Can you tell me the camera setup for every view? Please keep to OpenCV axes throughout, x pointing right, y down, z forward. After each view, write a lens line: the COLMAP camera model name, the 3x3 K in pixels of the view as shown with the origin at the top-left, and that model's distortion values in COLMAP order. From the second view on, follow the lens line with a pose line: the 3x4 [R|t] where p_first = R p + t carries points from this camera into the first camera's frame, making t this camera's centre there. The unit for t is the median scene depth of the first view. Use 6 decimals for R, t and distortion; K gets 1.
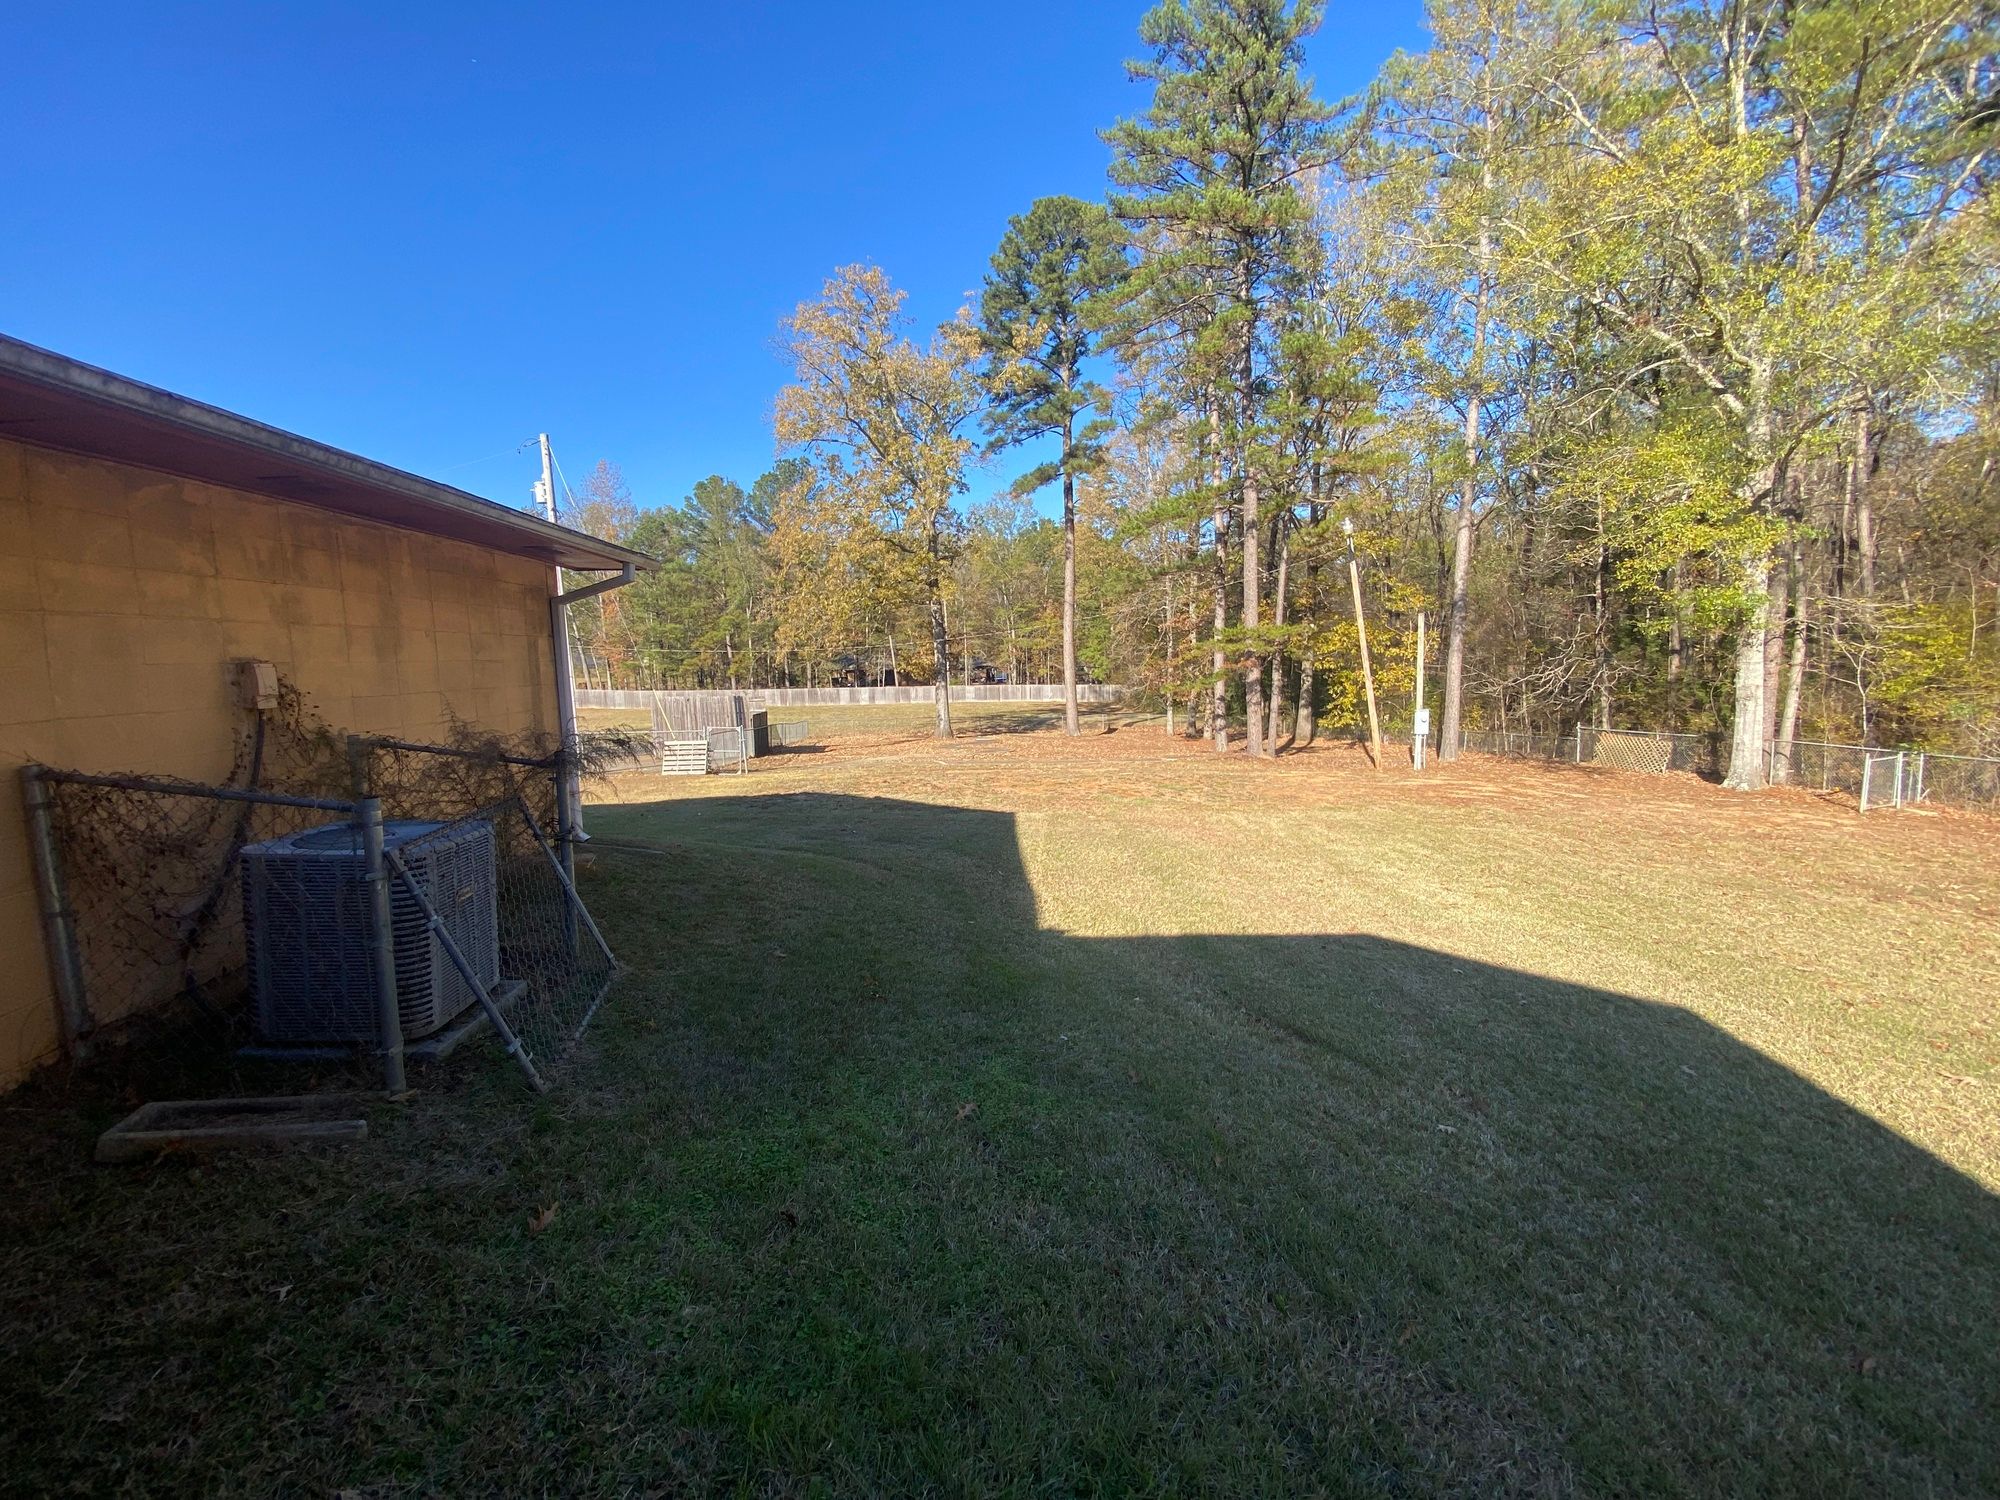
lens RADIAL K [[810.3, 0, 1005.4], [0, 810.3, 752.1], [0, 0, 1]] dist [0.012837, -0.016915]
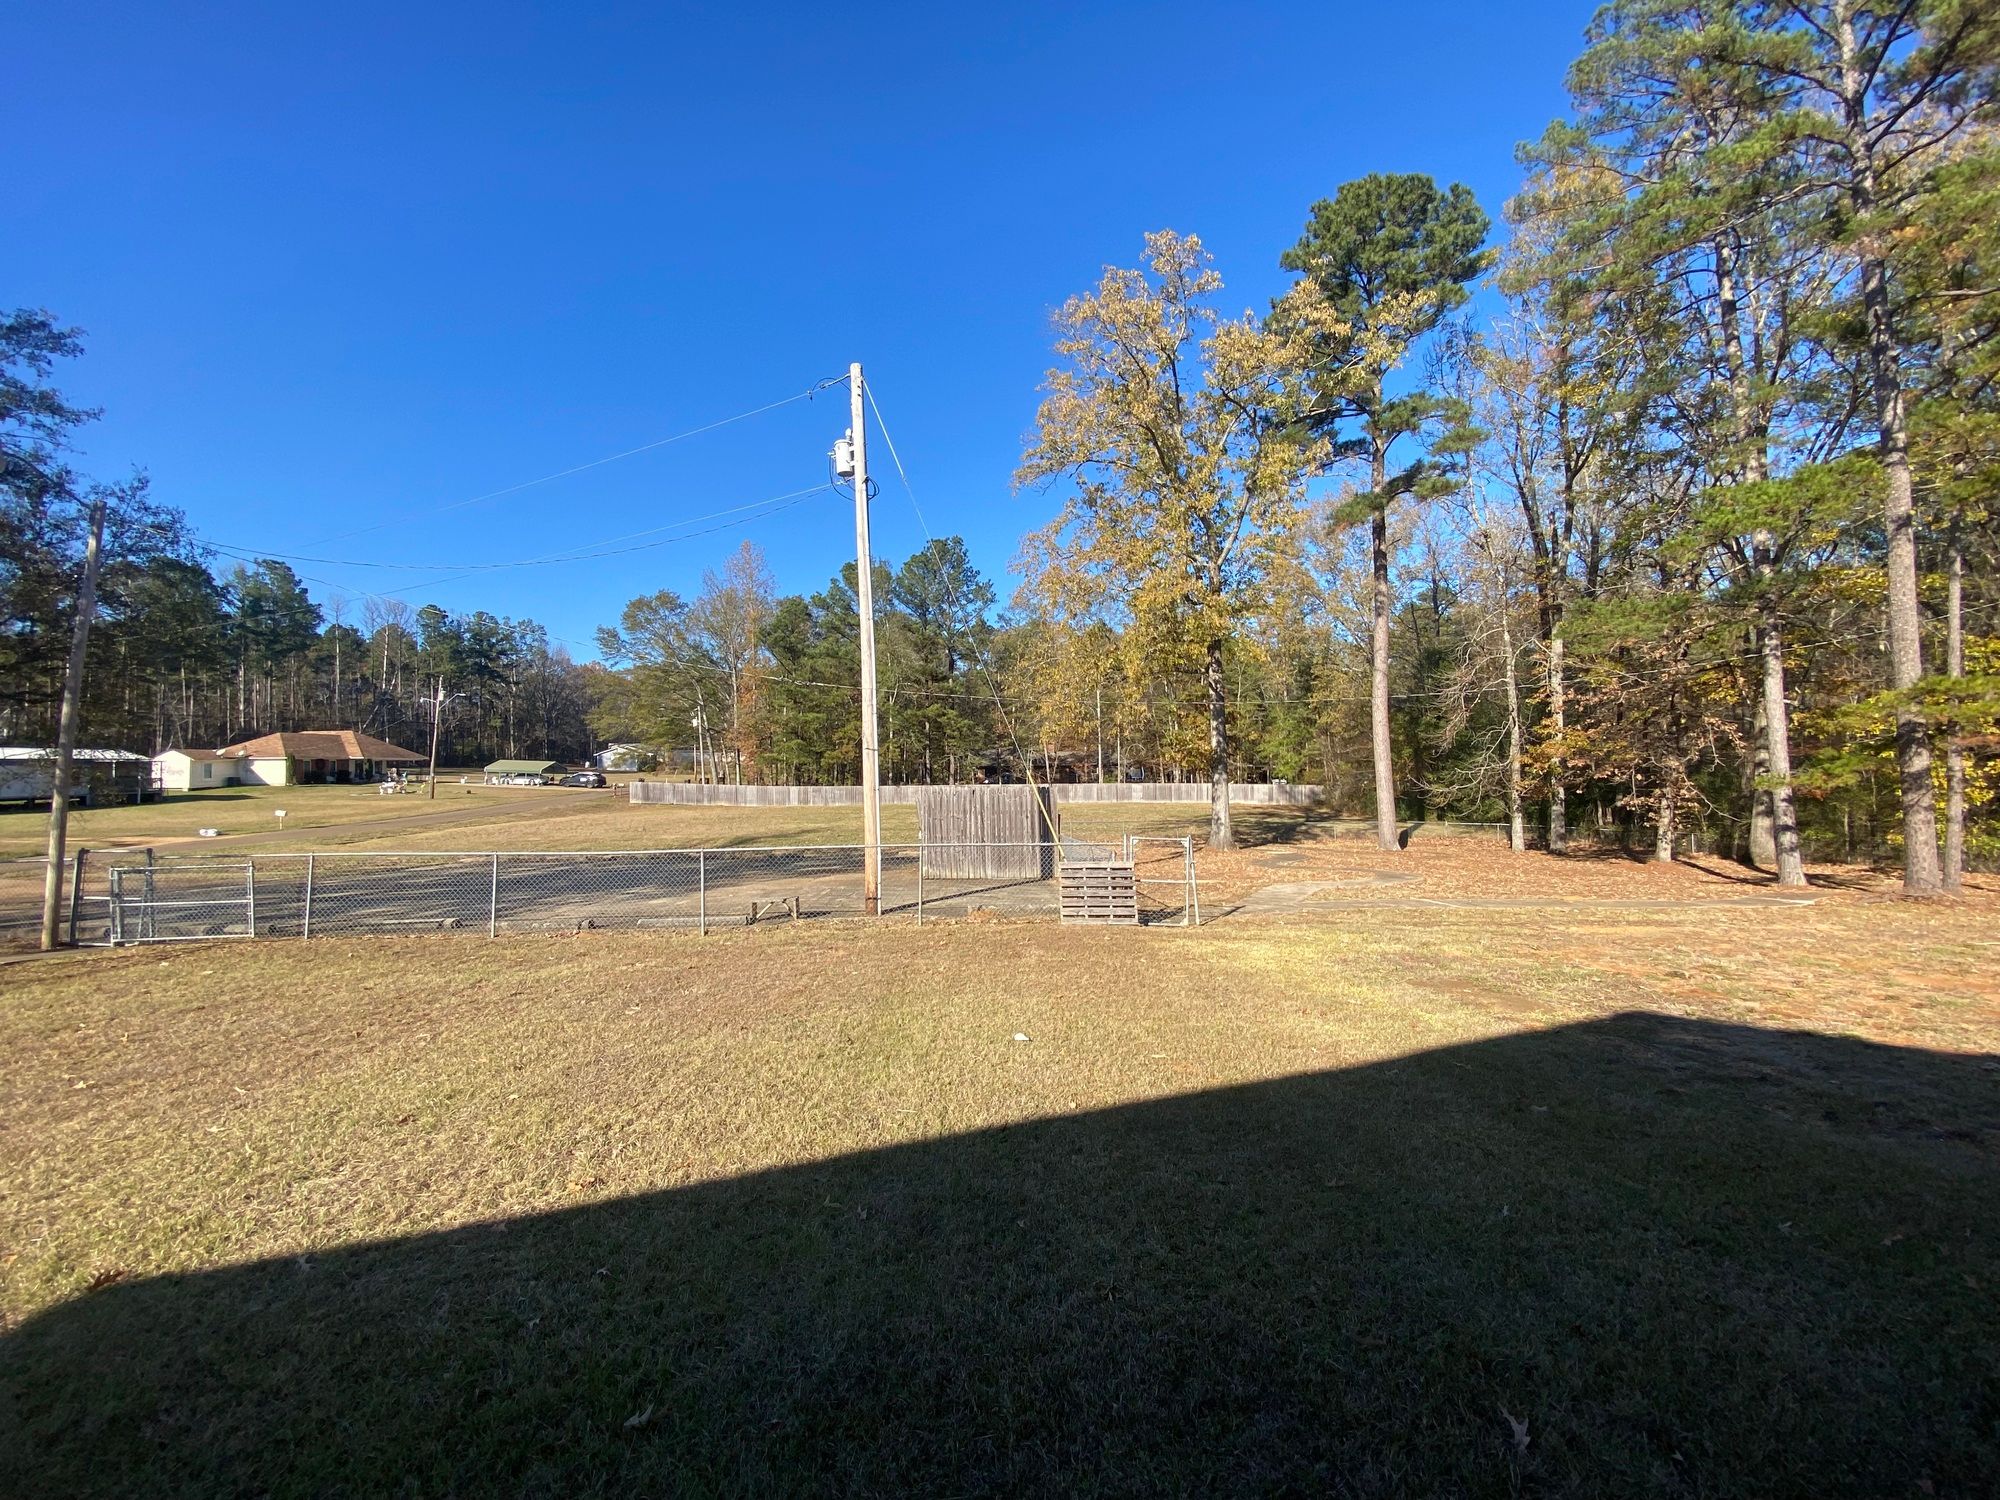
lens RADIAL K [[810.3, 0, 994.5], [0, 810.3, 746.9], [0, 0, 1]] dist [0.012837, -0.016915]
pose [[0.995341, 0.002442, -0.096388, -0.127254], [-0.014912, 0.991550, -0.128866, -0.007595], [0.095258, 0.129703, 0.986967, 0.137725]]
